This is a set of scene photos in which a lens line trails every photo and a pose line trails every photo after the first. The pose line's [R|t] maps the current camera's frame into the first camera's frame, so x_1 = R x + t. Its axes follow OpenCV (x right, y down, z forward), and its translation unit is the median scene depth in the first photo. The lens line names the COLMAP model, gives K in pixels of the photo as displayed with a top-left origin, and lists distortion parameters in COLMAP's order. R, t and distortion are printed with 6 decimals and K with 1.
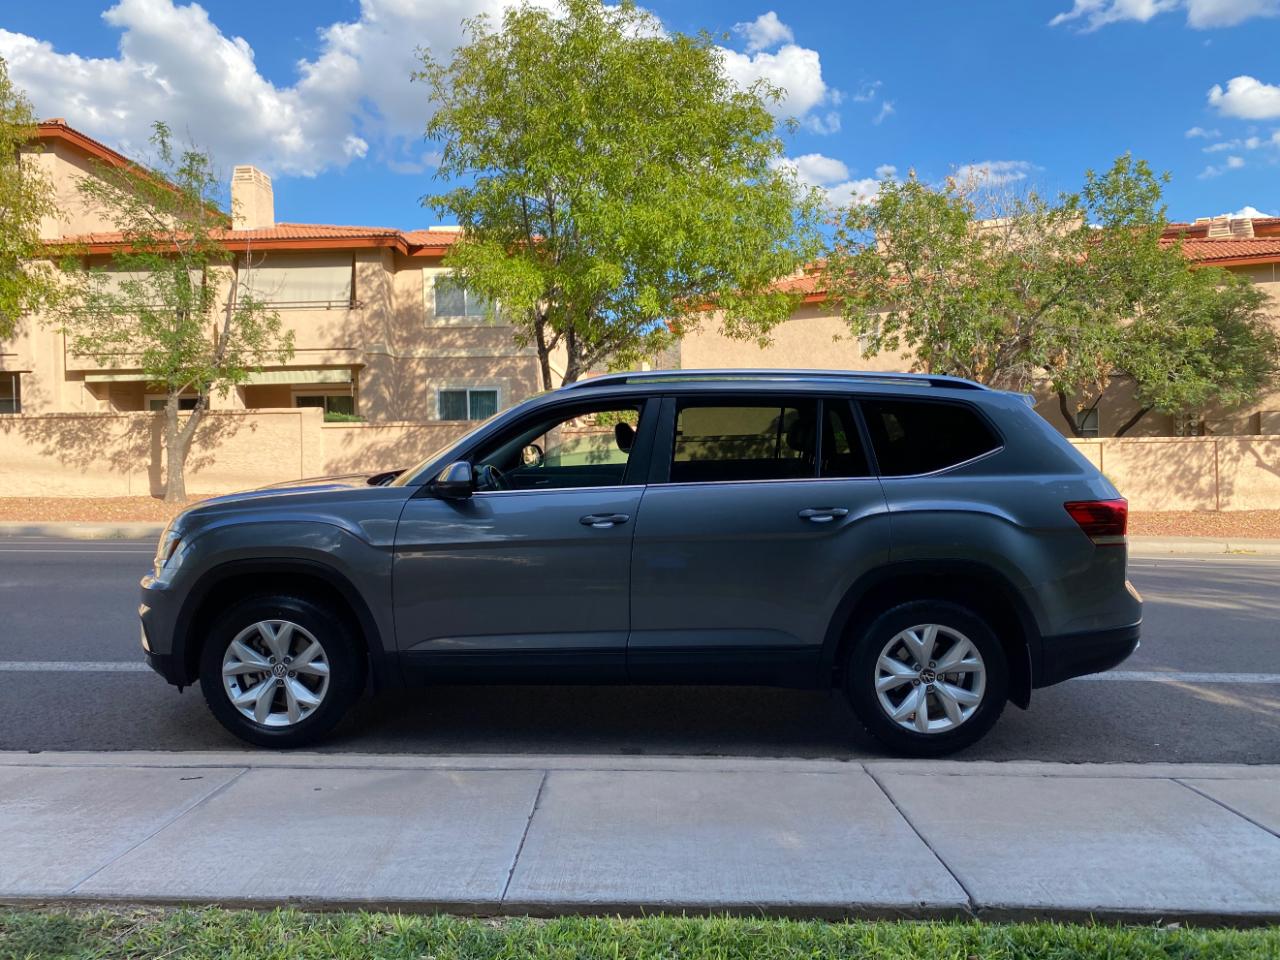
lens RADIAL K [[972.8, 0, 639.2], [0, 972.8, 485.6], [0, 0, 1]] dist [0.016129, -0.001181]
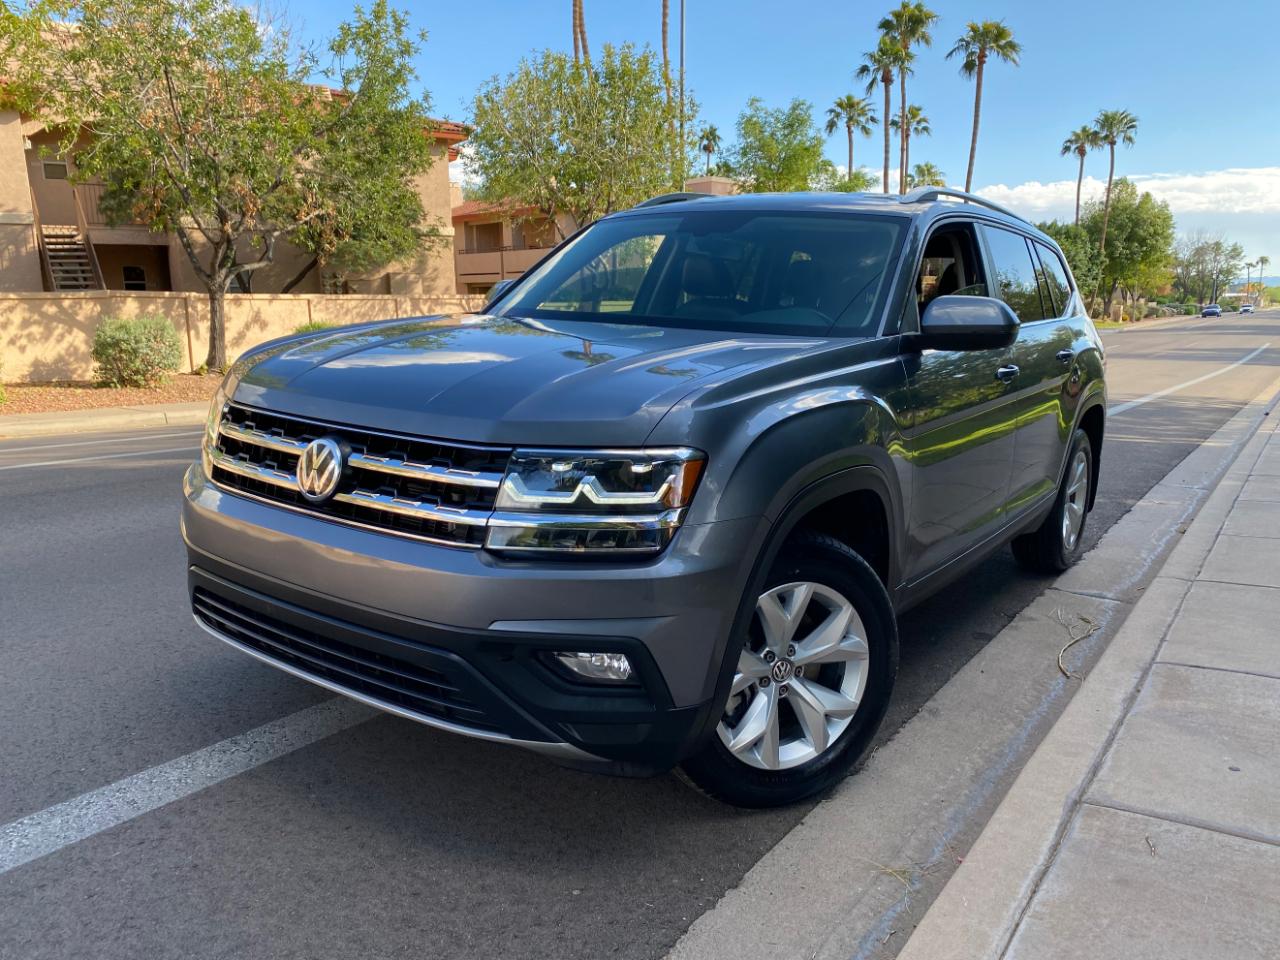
lens RADIAL K [[972.8, 0, 646.5], [0, 972.8, 501.7], [0, 0, 1]] dist [0.016129, -0.001181]
pose [[0.550954, -0.159142, 0.819221, -0.155776], [0.030434, 0.984828, 0.170845, -0.001427], [-0.833980, -0.069195, 0.547438, 0.137980]]
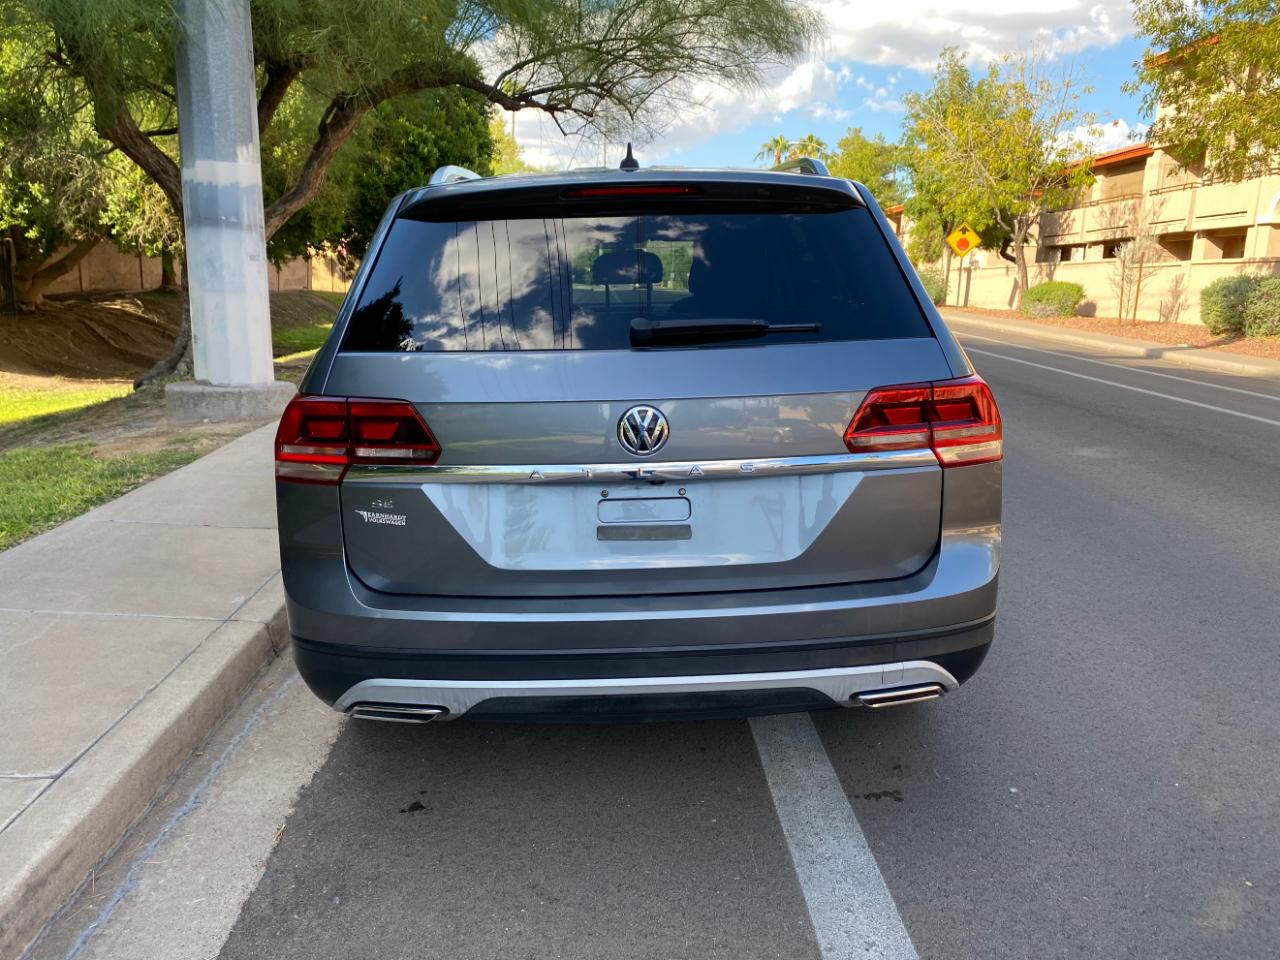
lens RADIAL K [[972.8, 0, 634.5], [0, 972.8, 476.6], [0, 0, 1]] dist [0.016129, -0.001181]
pose [[0.048305, 0.204349, -0.977706, 0.177785], [-0.060185, 0.977665, 0.201367, -0.009797], [0.997018, 0.049116, 0.059525, 0.202334]]
